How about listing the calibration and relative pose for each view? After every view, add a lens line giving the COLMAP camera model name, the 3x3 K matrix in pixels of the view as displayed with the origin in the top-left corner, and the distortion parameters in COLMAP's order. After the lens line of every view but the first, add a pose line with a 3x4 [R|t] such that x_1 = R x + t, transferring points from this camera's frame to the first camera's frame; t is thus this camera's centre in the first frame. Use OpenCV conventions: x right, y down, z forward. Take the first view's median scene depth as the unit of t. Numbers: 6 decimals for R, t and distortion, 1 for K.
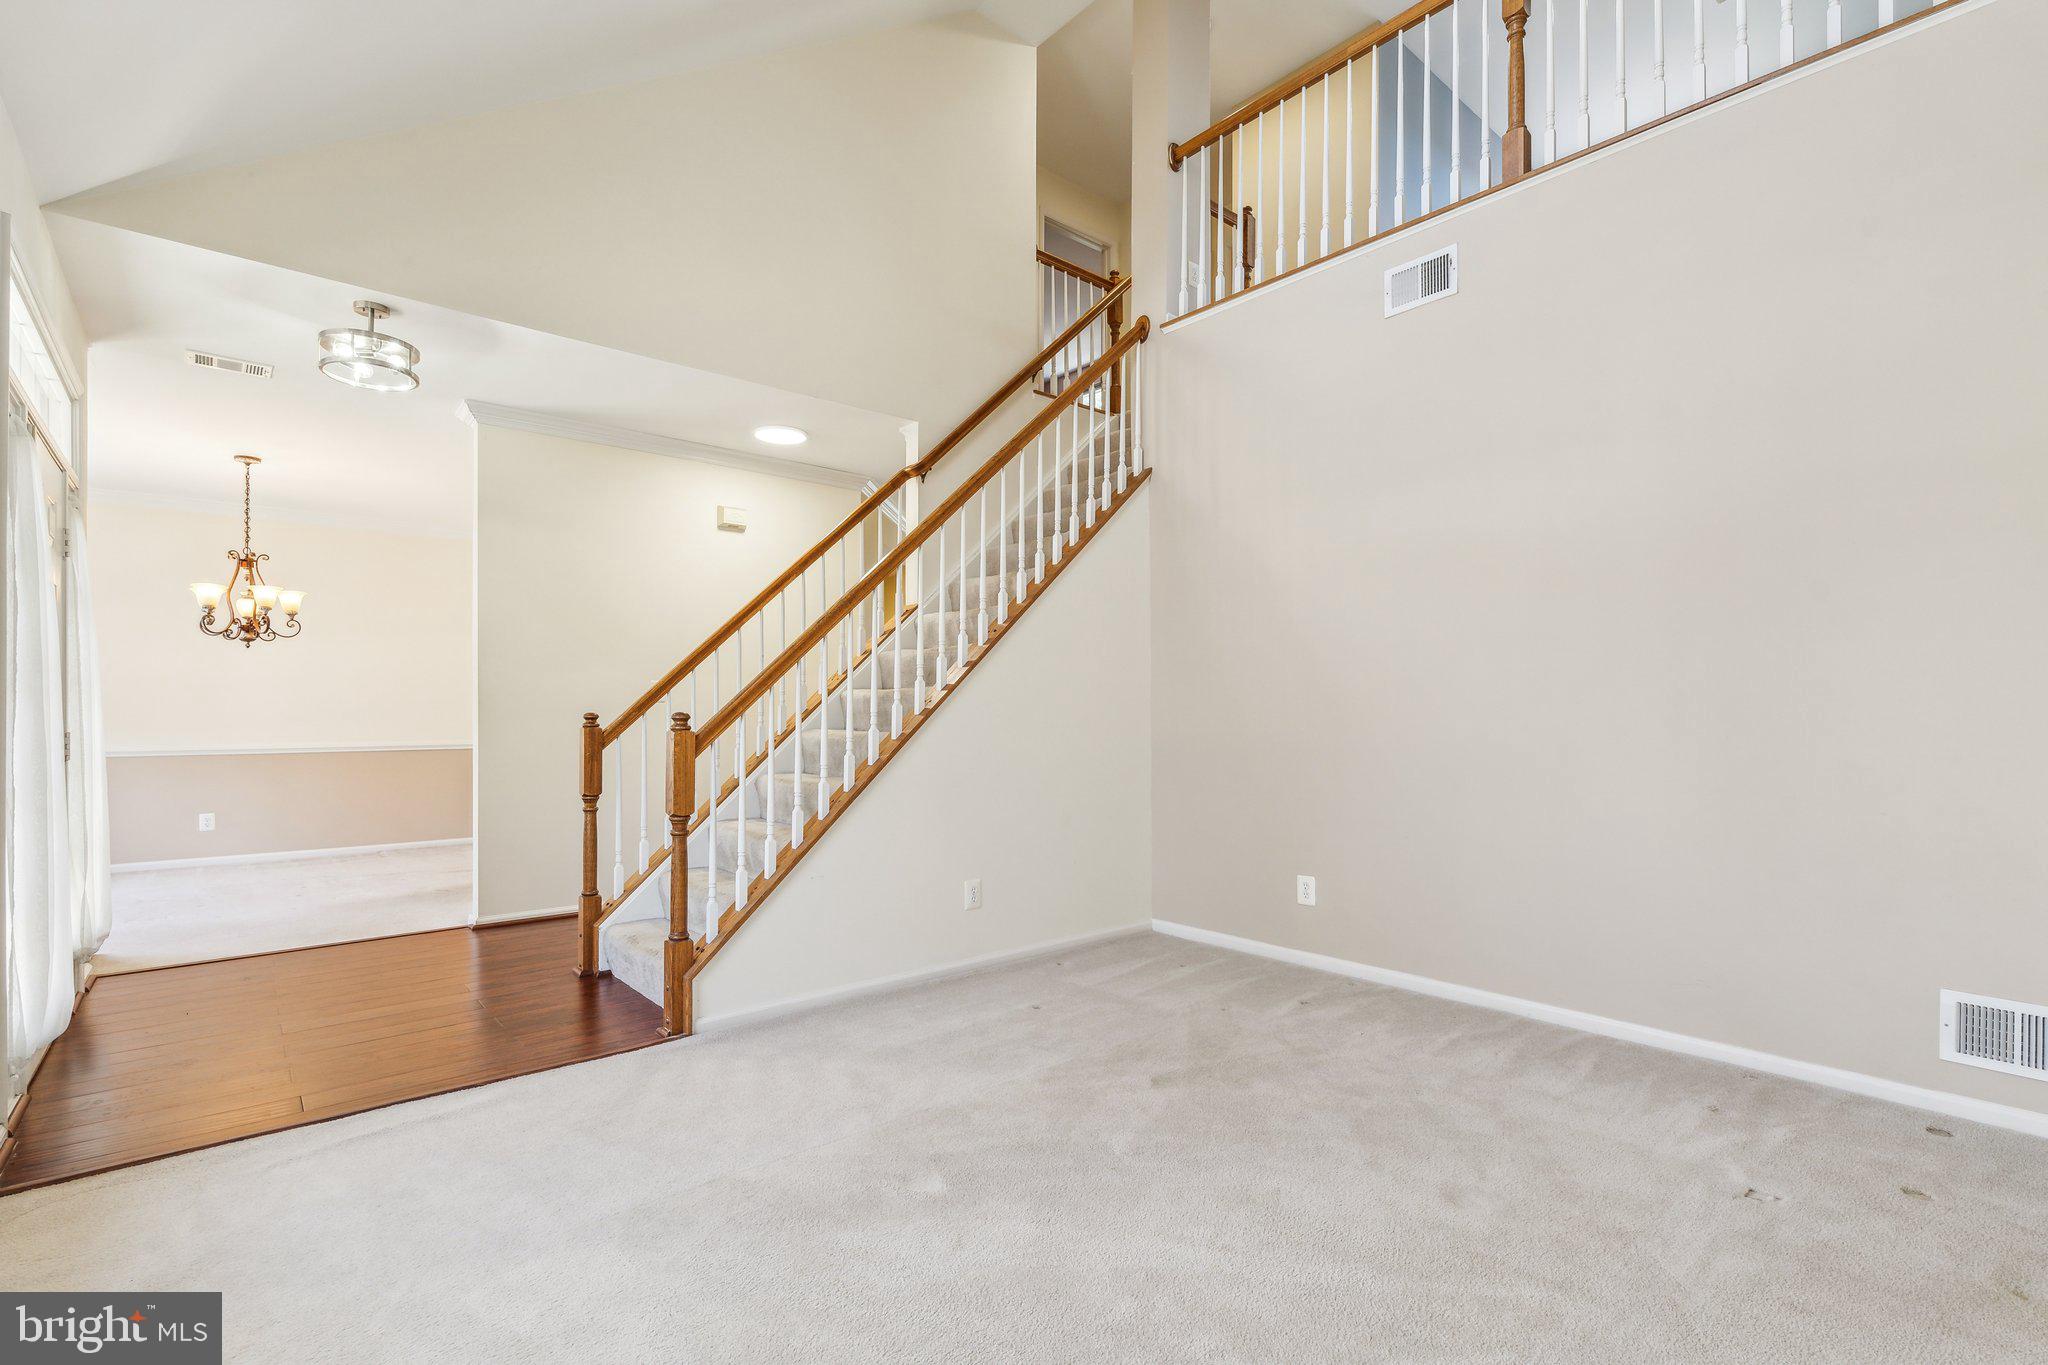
lens RADIAL K [[924.3, 0, 1020.6], [0, 924.3, 696.2], [0, 0, 1]] dist [-0.001762, -0.000033]
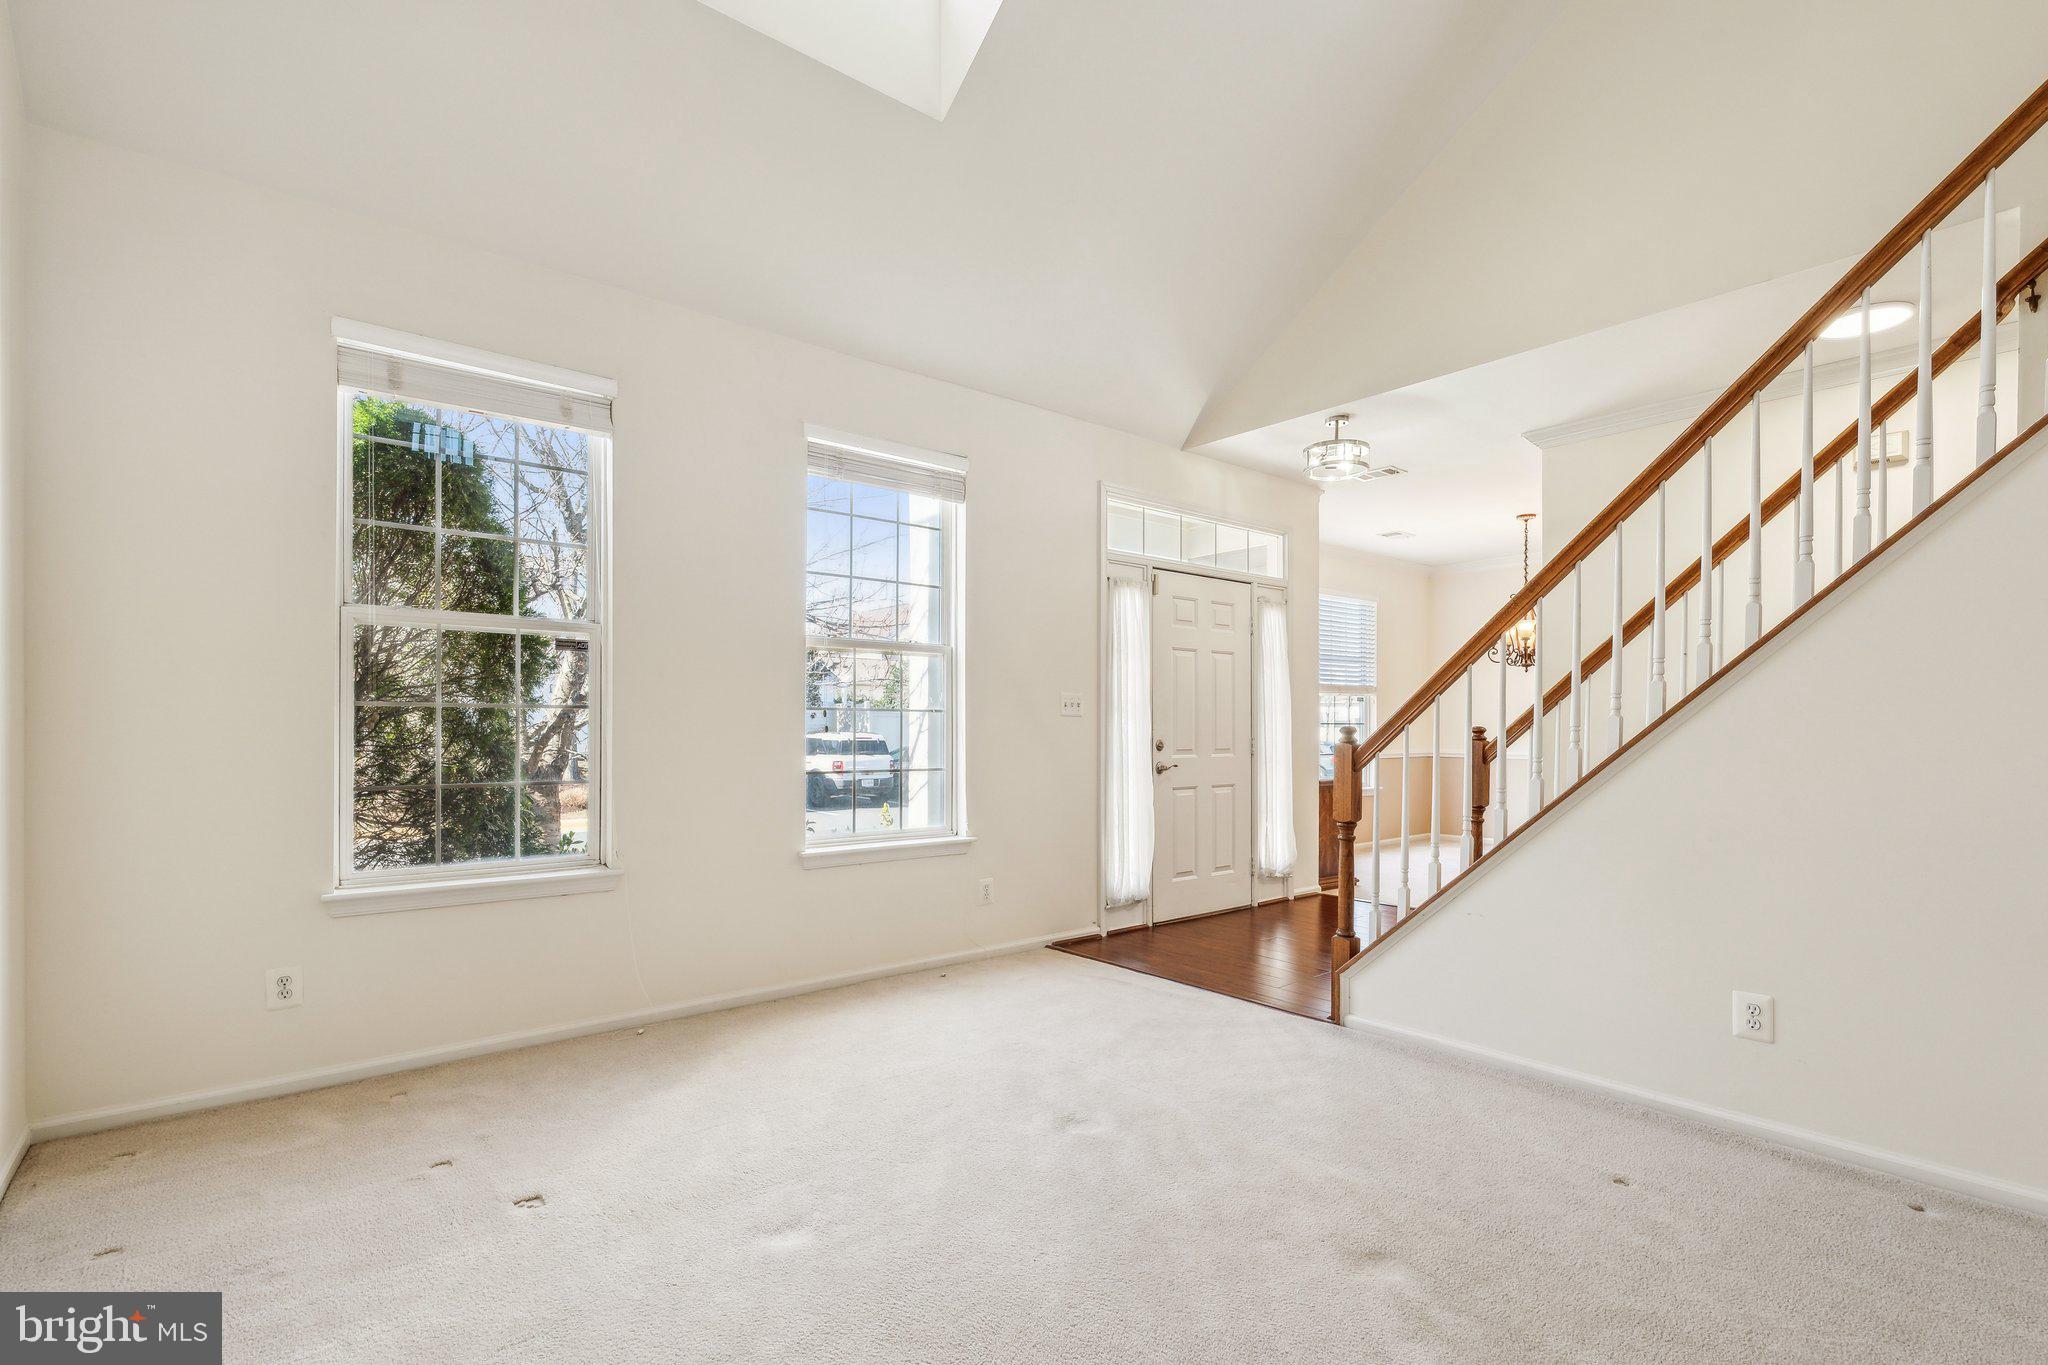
lens RADIAL K [[933.3, 0, 1016.7], [0, 933.3, 723.3], [0, 0, 1]] dist [-0.000839, 0.000051]
pose [[-0.006410, -0.000795, -0.999979, 0.588977], [0.016441, 0.999864, -0.000900, 0.007043], [0.999844, -0.016446, -0.006396, 0.504795]]
